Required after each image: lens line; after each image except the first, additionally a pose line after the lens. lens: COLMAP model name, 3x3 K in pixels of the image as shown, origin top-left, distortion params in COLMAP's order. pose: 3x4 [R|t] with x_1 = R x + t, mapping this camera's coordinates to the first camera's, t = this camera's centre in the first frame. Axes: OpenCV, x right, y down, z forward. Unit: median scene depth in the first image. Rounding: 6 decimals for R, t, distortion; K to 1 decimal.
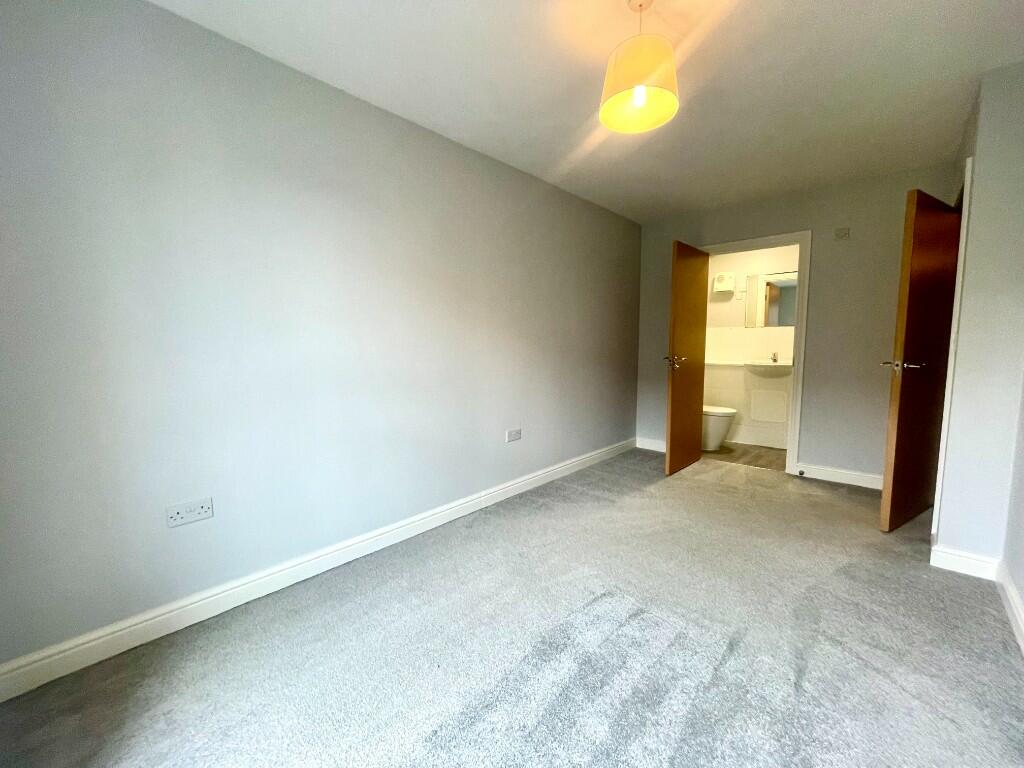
lens RADIAL K [[412.5, 0, 512.0], [0, 412.5, 384.0], [0, 0, 1]] dist [0.001292, 0.000096]
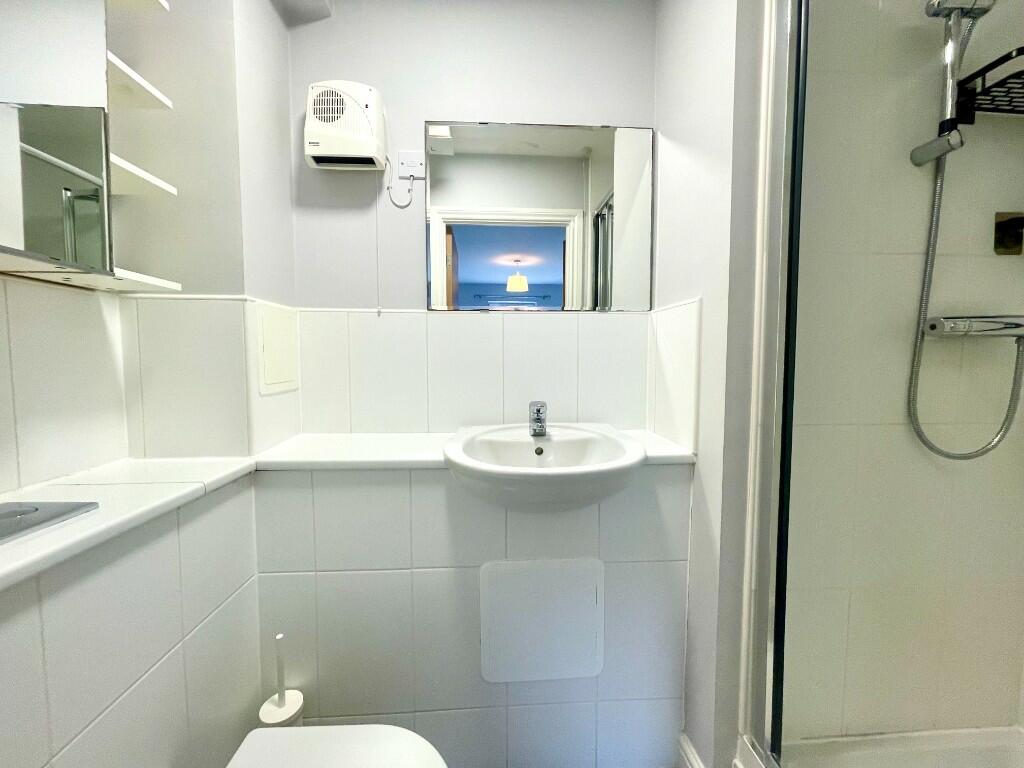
lens RADIAL K [[412.5, 0, 512.0], [0, 412.5, 384.0], [0, 0, 1]] dist [0.001292, 0.000096]
pose [[0.690766, -0.039648, 0.721990, 0.397890], [0.066148, 0.997774, -0.008495, -0.081594], [-0.720046, 0.053626, 0.691851, 0.762548]]
